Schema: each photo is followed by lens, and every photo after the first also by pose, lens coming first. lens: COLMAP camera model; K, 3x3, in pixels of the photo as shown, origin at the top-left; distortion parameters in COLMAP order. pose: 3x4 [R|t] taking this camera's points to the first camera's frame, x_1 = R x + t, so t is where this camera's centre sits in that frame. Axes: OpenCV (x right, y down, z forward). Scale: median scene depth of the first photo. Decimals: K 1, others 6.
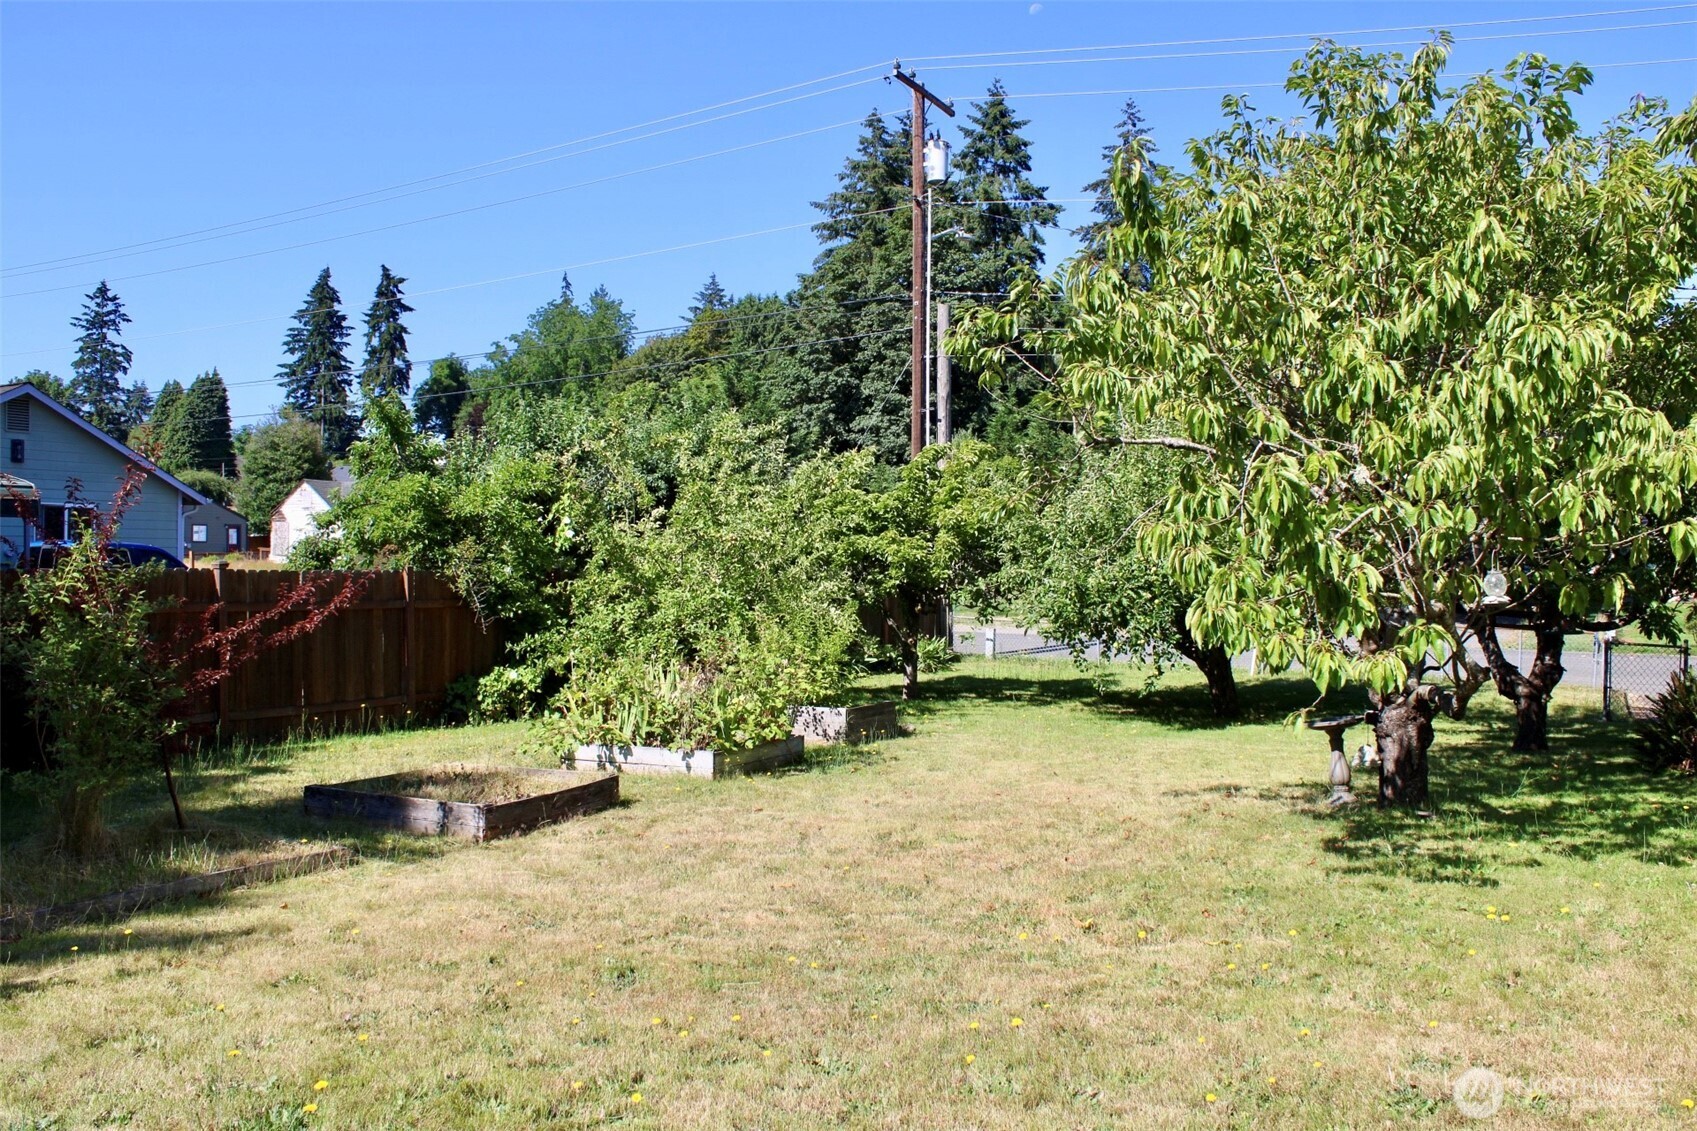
lens RADIAL K [[1502.5, 0, 840.2], [0, 1502.5, 553.2], [0, 0, 1]] dist [-0.119070, 0.051358]
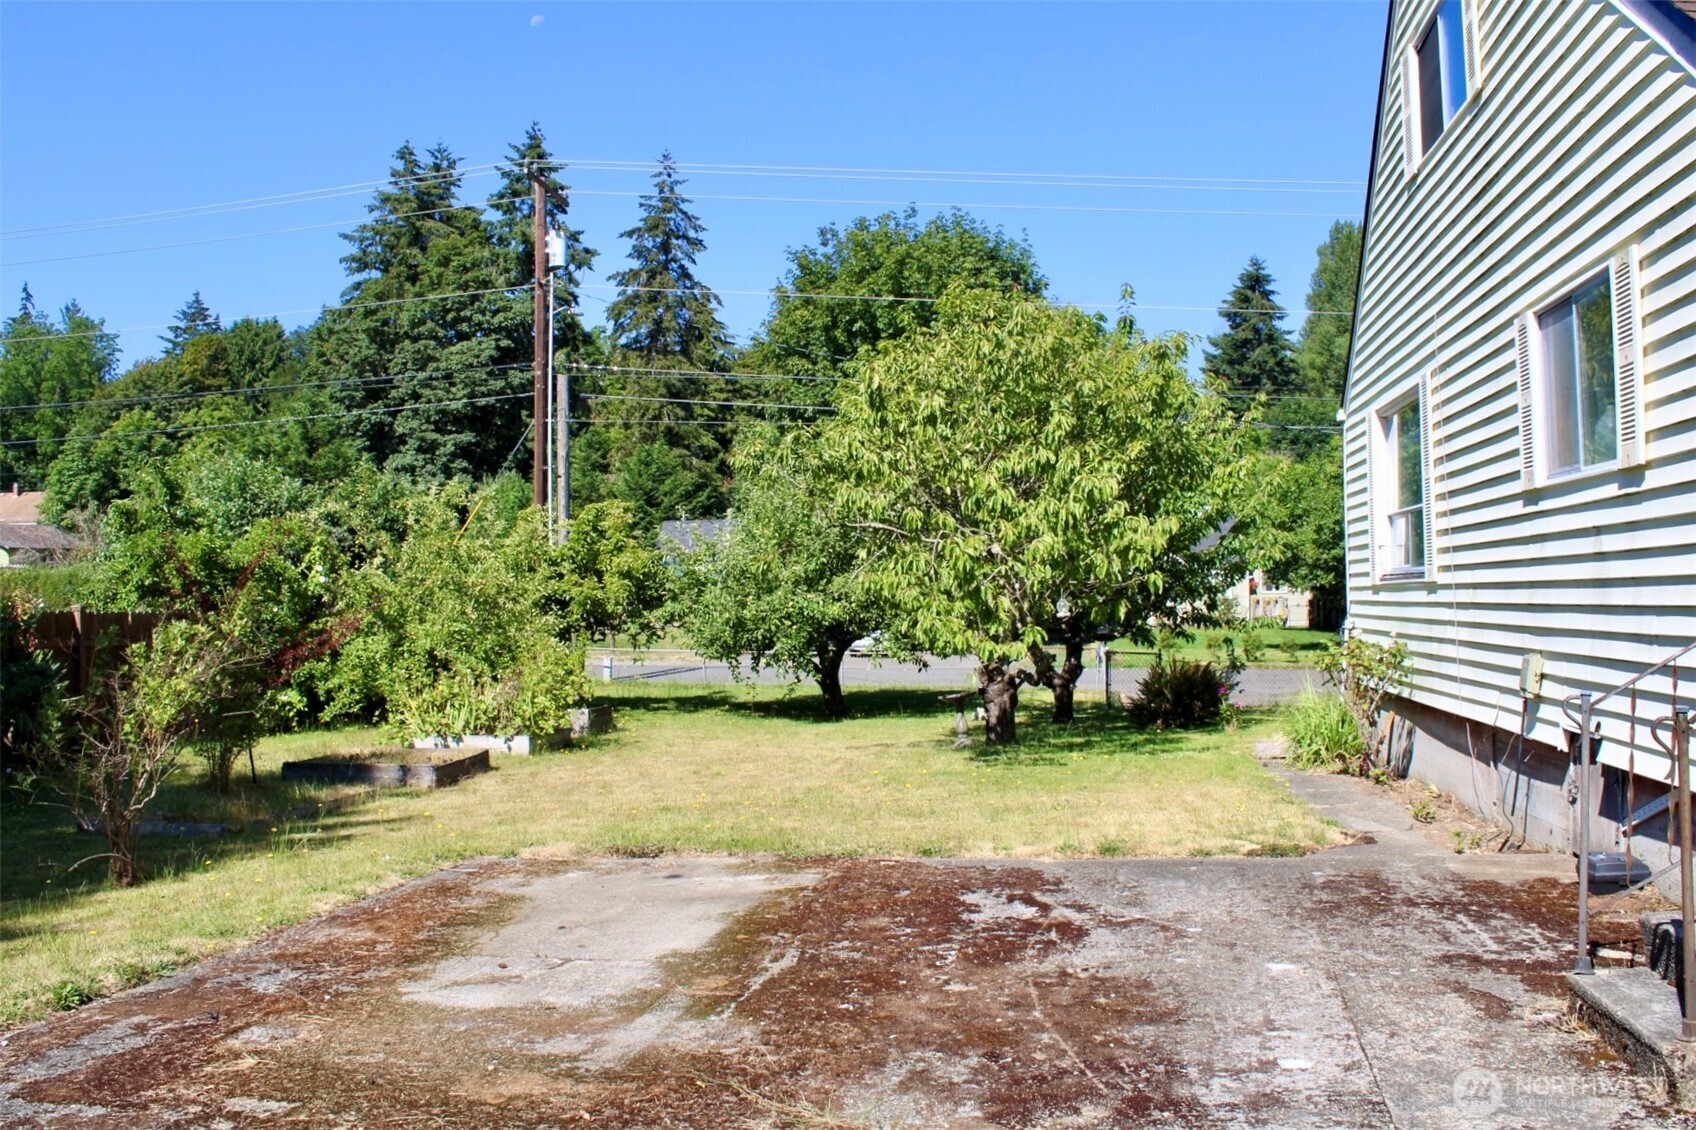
lens RADIAL K [[1501.6, 0, 858.1], [0, 1501.6, 568.9], [0, 0, 1]] dist [-0.119070, 0.051358]
pose [[0.947259, -0.004659, 0.320436, -0.155264], [0.009574, 0.999859, -0.013765, -0.001195], [-0.320326, 0.016107, 0.947170, -0.273907]]
